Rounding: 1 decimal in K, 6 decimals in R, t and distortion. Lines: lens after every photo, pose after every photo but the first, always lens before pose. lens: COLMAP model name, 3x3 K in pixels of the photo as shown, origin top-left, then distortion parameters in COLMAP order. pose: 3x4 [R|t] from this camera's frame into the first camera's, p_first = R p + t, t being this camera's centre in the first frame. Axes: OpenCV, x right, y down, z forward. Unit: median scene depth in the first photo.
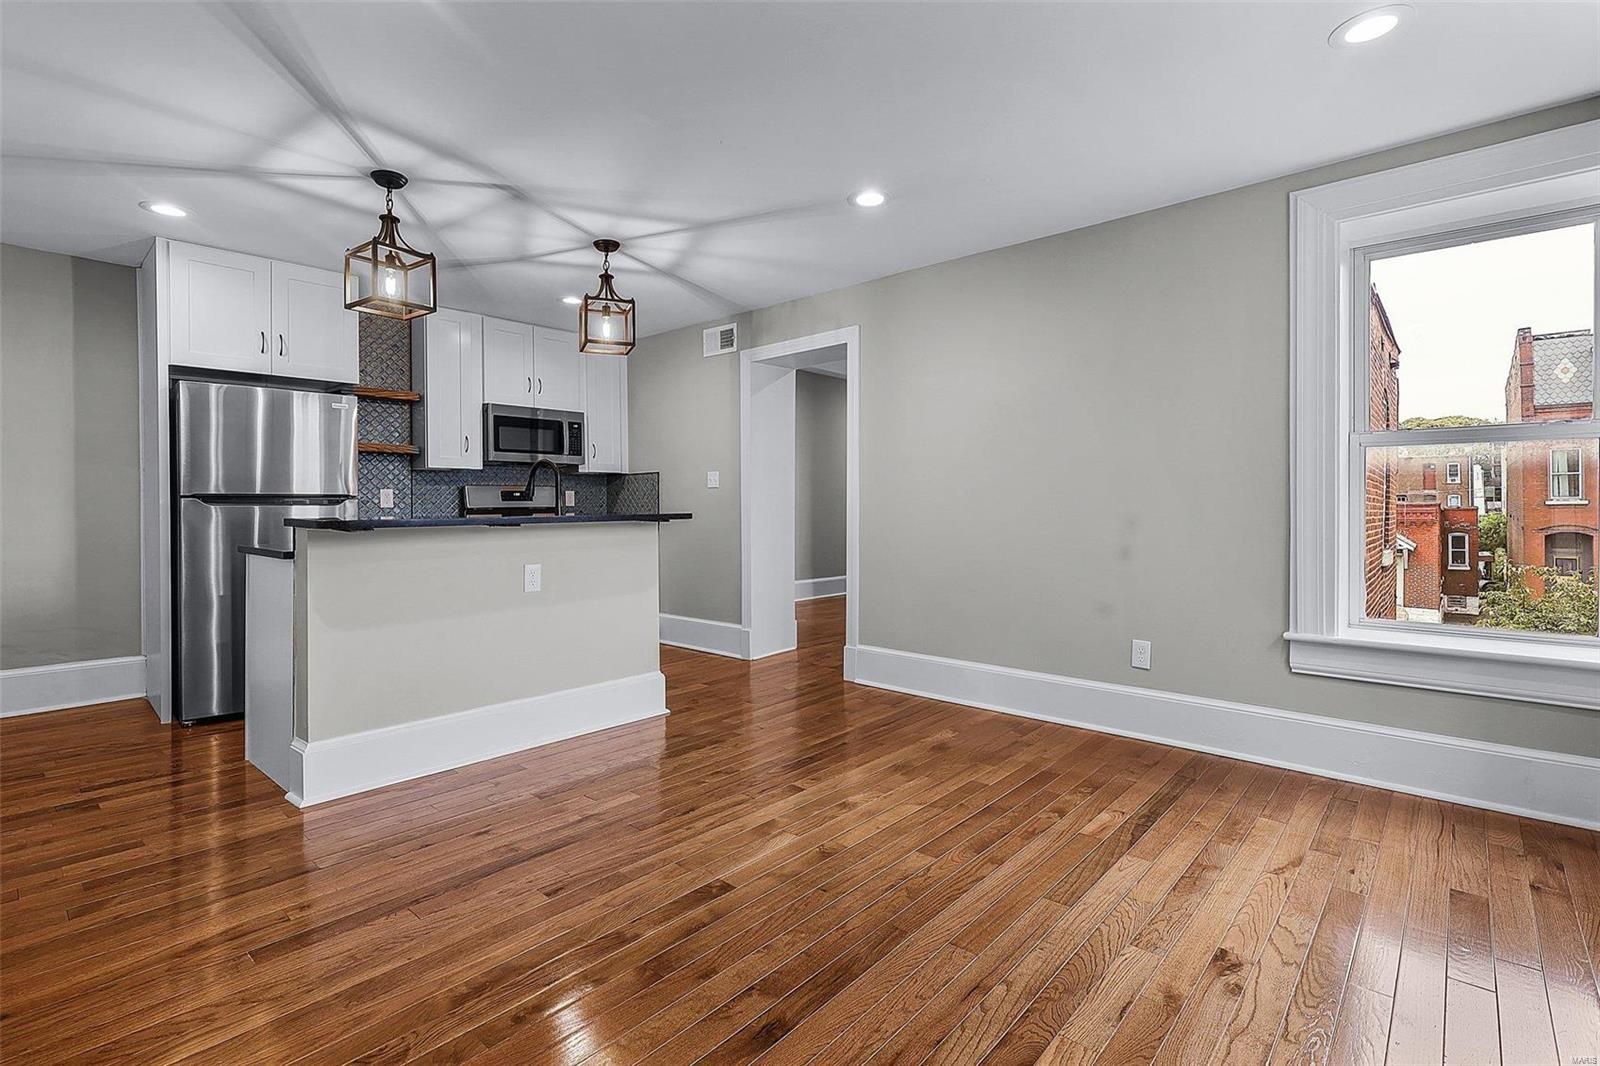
lens RADIAL K [[751.1, 0, 799.4], [0, 751.1, 514.4], [0, 0, 1]] dist [-0.001084, 0.000348]
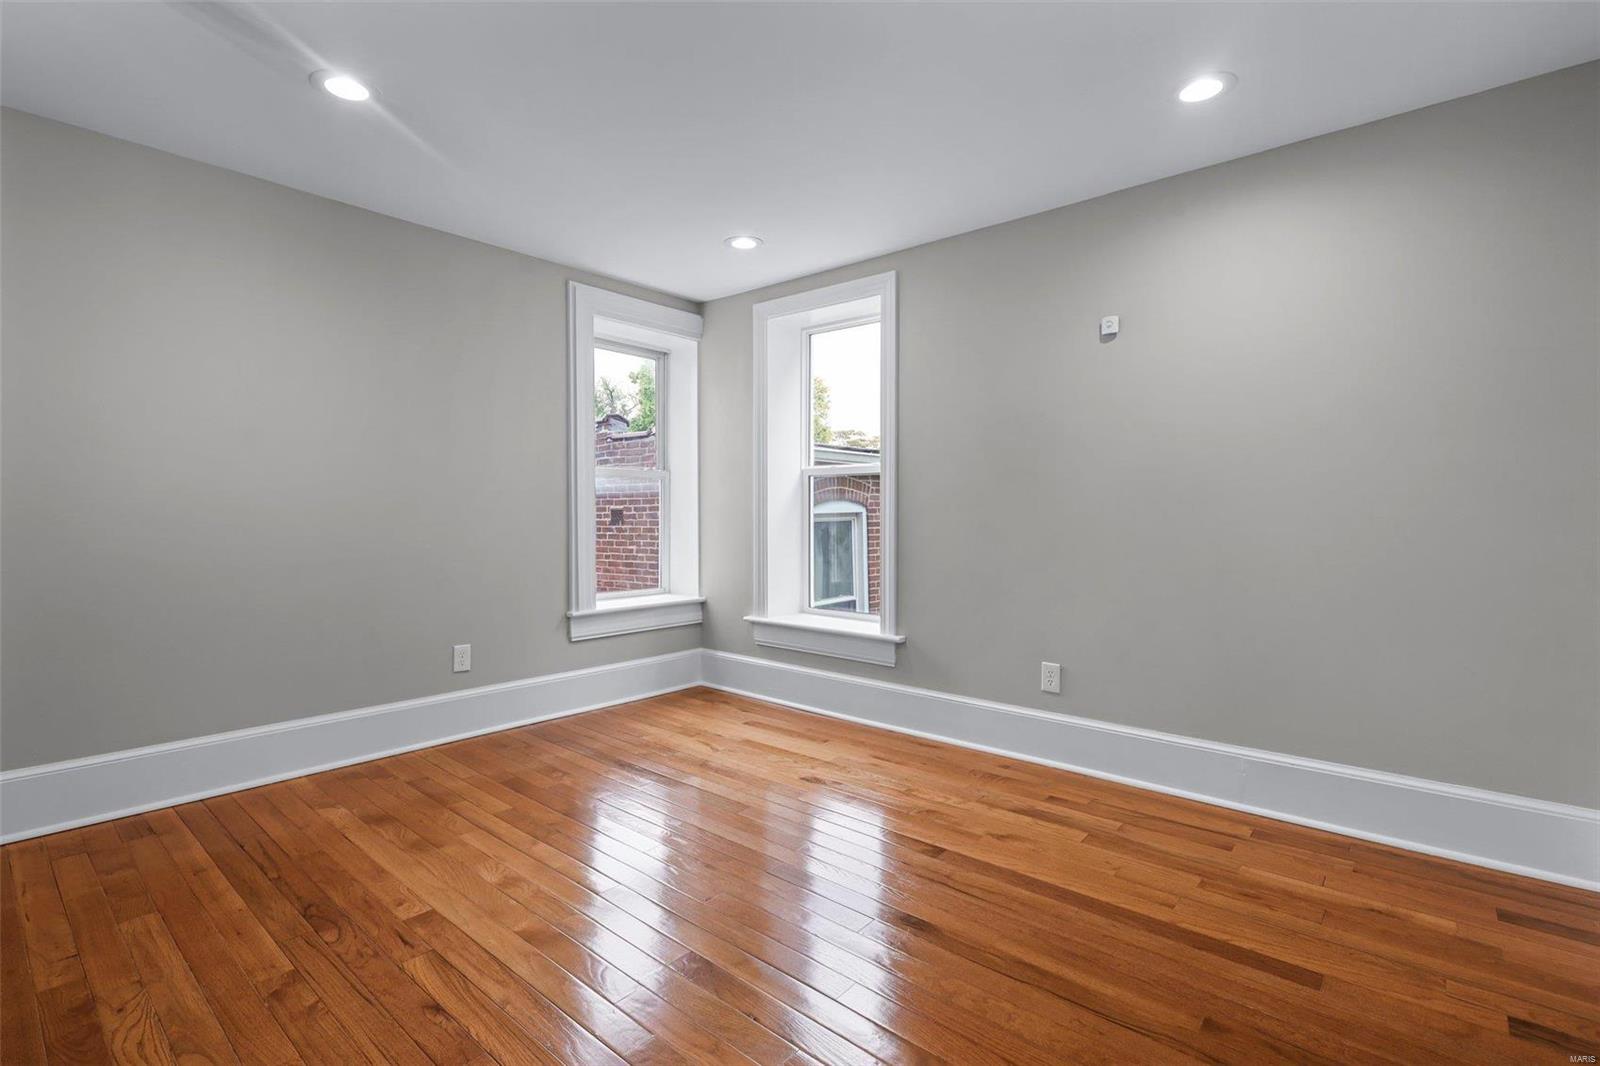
lens RADIAL K [[735.5, 0, 800.0], [0, 735.5, 533.0], [0, 0, 1]] dist [0.000024, 0.000254]
pose [[-0.015911, -0.022409, 0.999622, -0.670650], [0.012688, 0.999664, 0.022611, -0.006938], [-0.999793, 0.013043, -0.015622, 0.630580]]
